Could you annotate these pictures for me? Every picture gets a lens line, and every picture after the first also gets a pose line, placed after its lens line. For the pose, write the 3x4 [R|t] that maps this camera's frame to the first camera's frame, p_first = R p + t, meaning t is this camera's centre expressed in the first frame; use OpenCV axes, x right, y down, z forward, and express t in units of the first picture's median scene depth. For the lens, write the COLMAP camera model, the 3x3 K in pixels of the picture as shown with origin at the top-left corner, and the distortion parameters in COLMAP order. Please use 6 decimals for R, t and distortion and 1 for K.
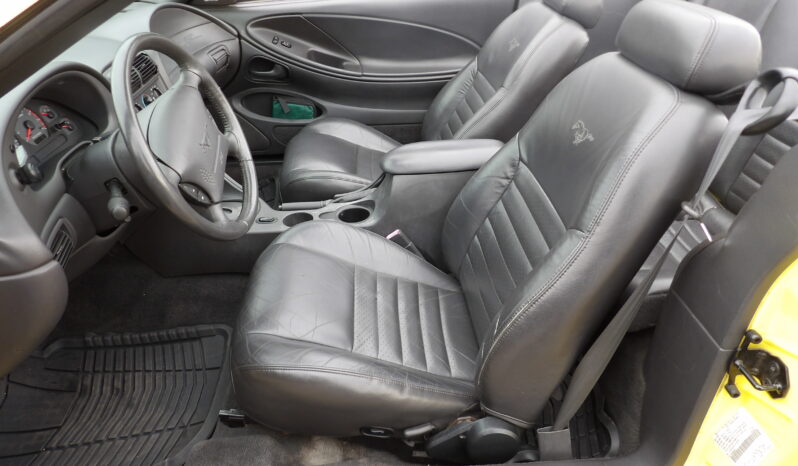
lens RADIAL K [[575.5, 0, 394.0], [0, 575.5, 228.7], [0, 0, 1]] dist [-0.016432, 0.020043]
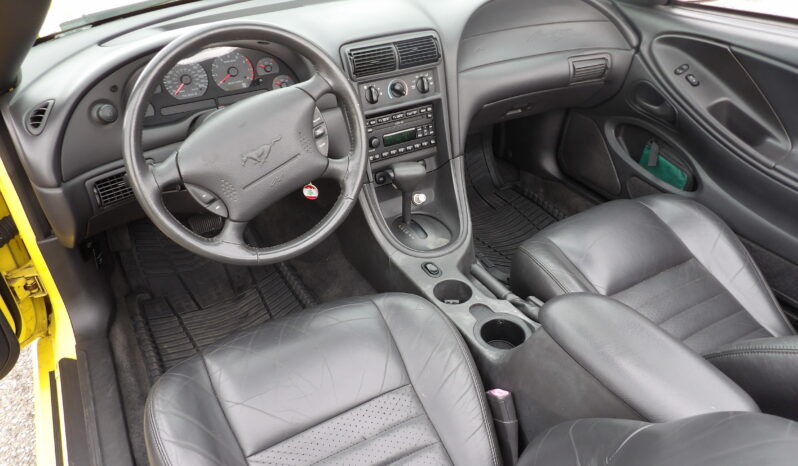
lens RADIAL K [[575.5, 0, 394.6], [0, 575.5, 232.6], [0, 0, 1]] dist [-0.016432, 0.020043]
pose [[0.464199, 0.527031, -0.711869, 0.235558], [-0.460753, 0.830088, 0.314104, -0.221060], [0.756456, 0.182190, 0.628157, 0.329400]]
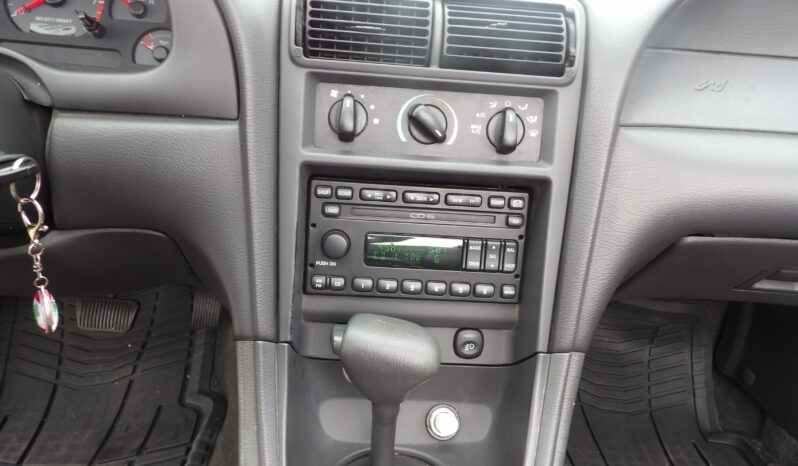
lens RADIAL K [[575.5, 0, 393.5], [0, 575.5, 235.0], [0, 0, 1]] dist [-0.016432, 0.020043]
pose [[0.003796, 0.421772, -0.906694, -0.070140], [-0.578533, 0.740482, 0.342032, -0.192483], [0.815650, 0.523254, 0.246819, 0.659768]]
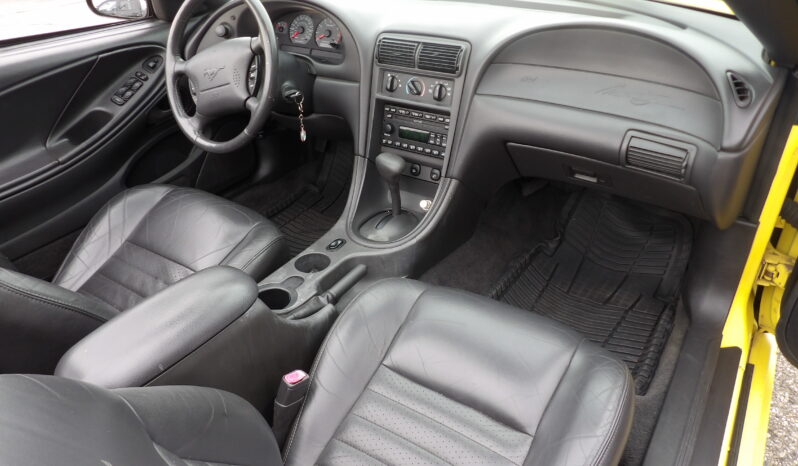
lens RADIAL K [[575.5, 0, 393.9], [0, 575.5, 233.4], [0, 0, 1]] dist [-0.016432, 0.020043]
pose [[-0.586381, 0.476895, -0.654774, 0.224570], [-0.359170, 0.571451, 0.737862, -0.537183], [0.726054, 0.667844, -0.163802, 0.907593]]
